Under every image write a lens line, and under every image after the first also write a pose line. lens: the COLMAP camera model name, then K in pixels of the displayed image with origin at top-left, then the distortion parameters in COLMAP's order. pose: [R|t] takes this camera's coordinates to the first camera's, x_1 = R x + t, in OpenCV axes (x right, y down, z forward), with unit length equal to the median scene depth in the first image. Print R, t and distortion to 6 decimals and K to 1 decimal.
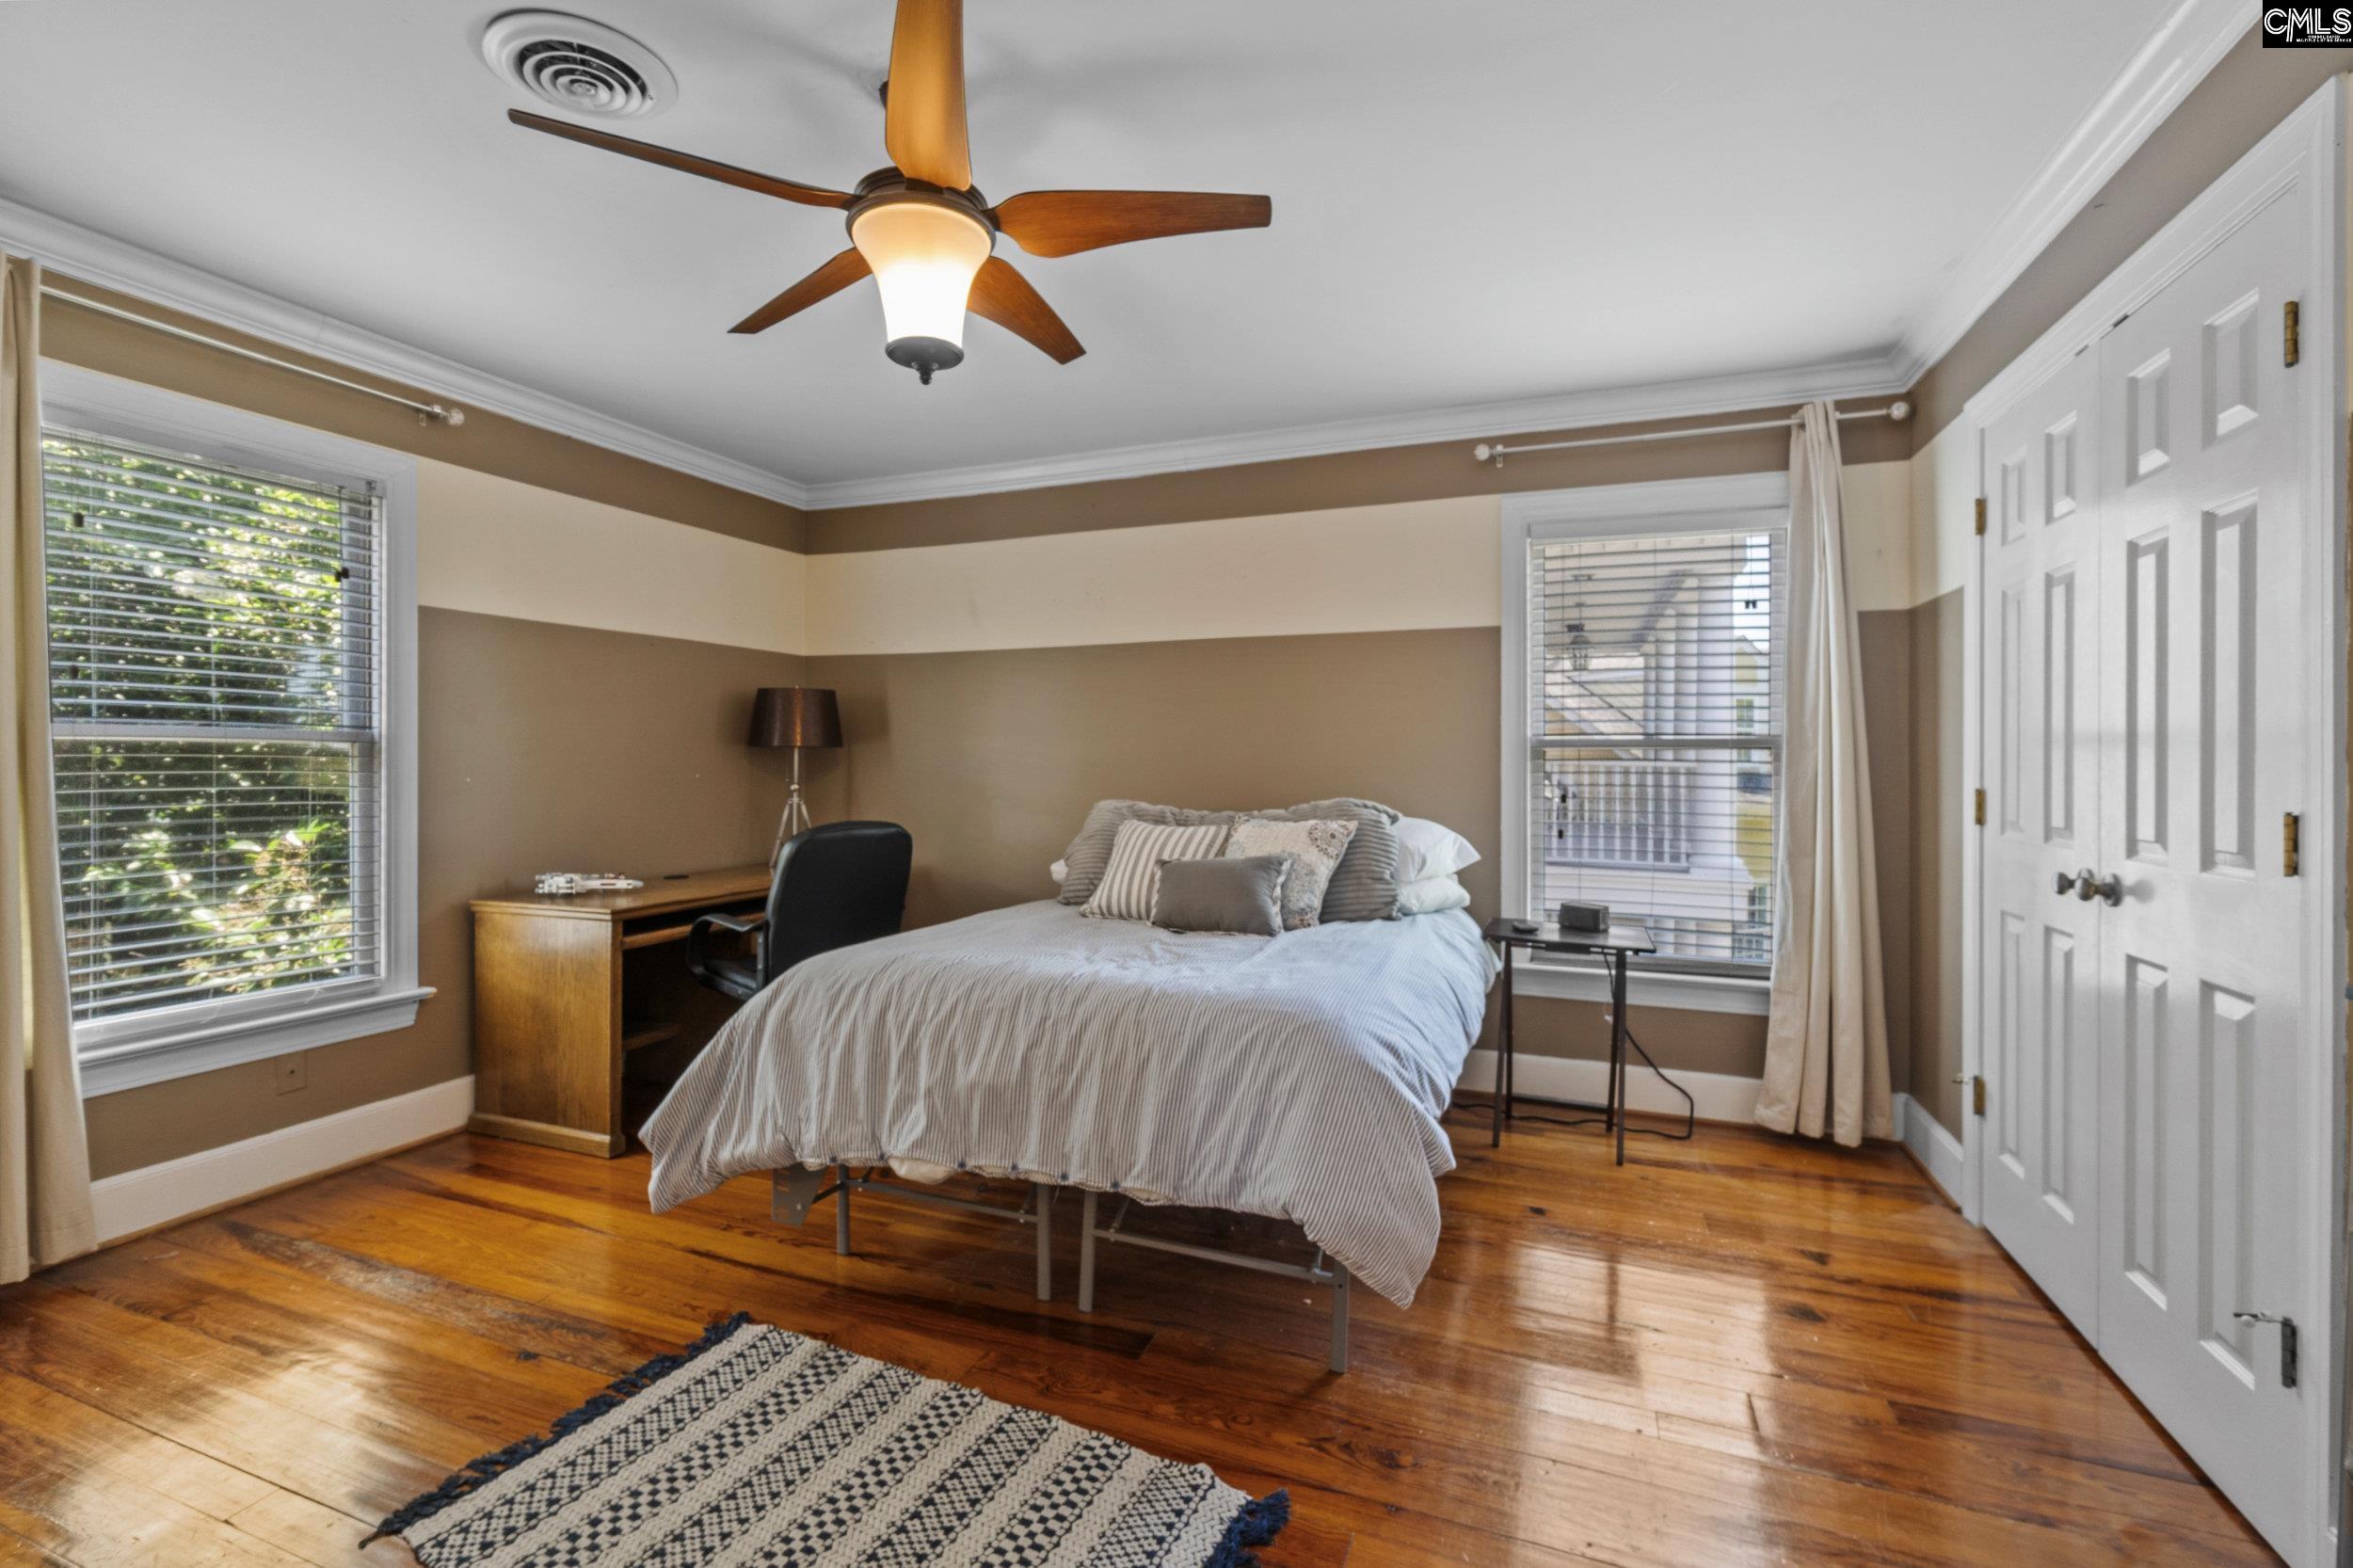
lens RADIAL K [[1013.9, 0, 1169.8], [0, 1013.9, 776.7], [0, 0, 1]] dist [-0.004771, 0.000749]
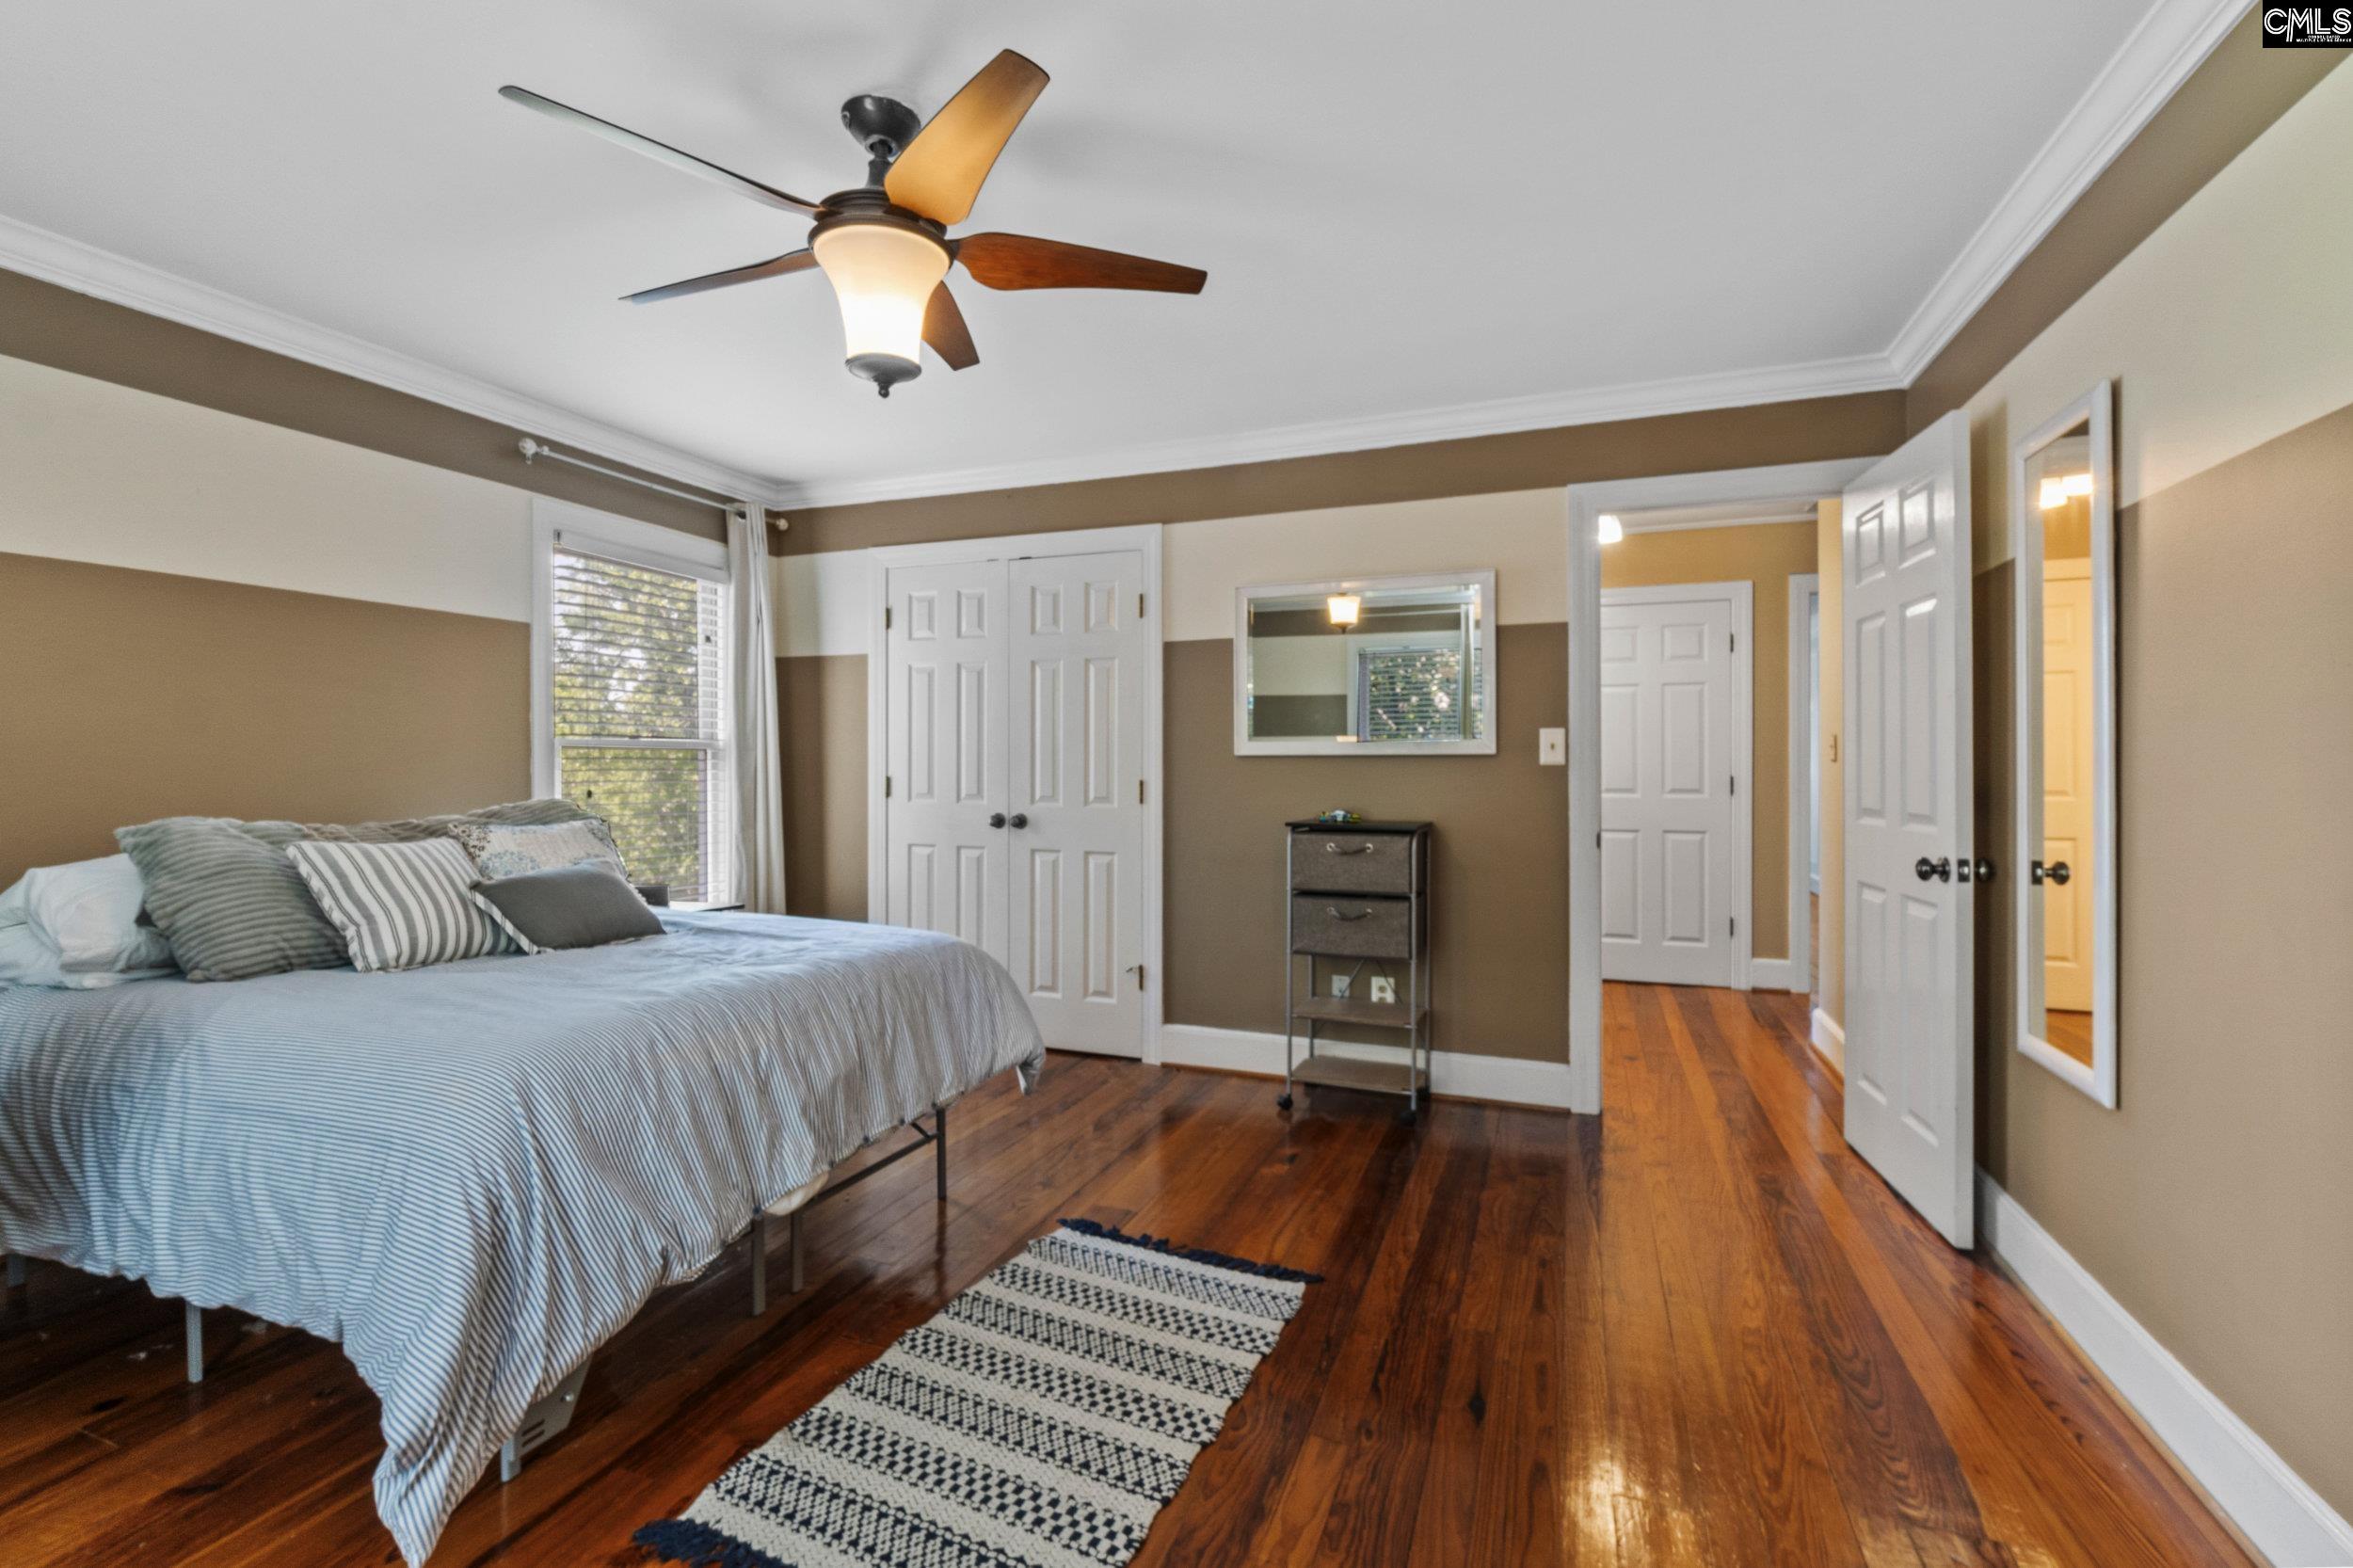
lens RADIAL K [[1013.9, 0, 1166.0], [0, 1013.9, 766.9], [0, 0, 1]] dist [-0.004771, 0.000749]
pose [[0.010043, -0.007400, 0.999922, -0.846722], [0.009296, 0.999930, 0.007306, -0.010700], [-0.999906, 0.009222, 0.010112, 0.460581]]
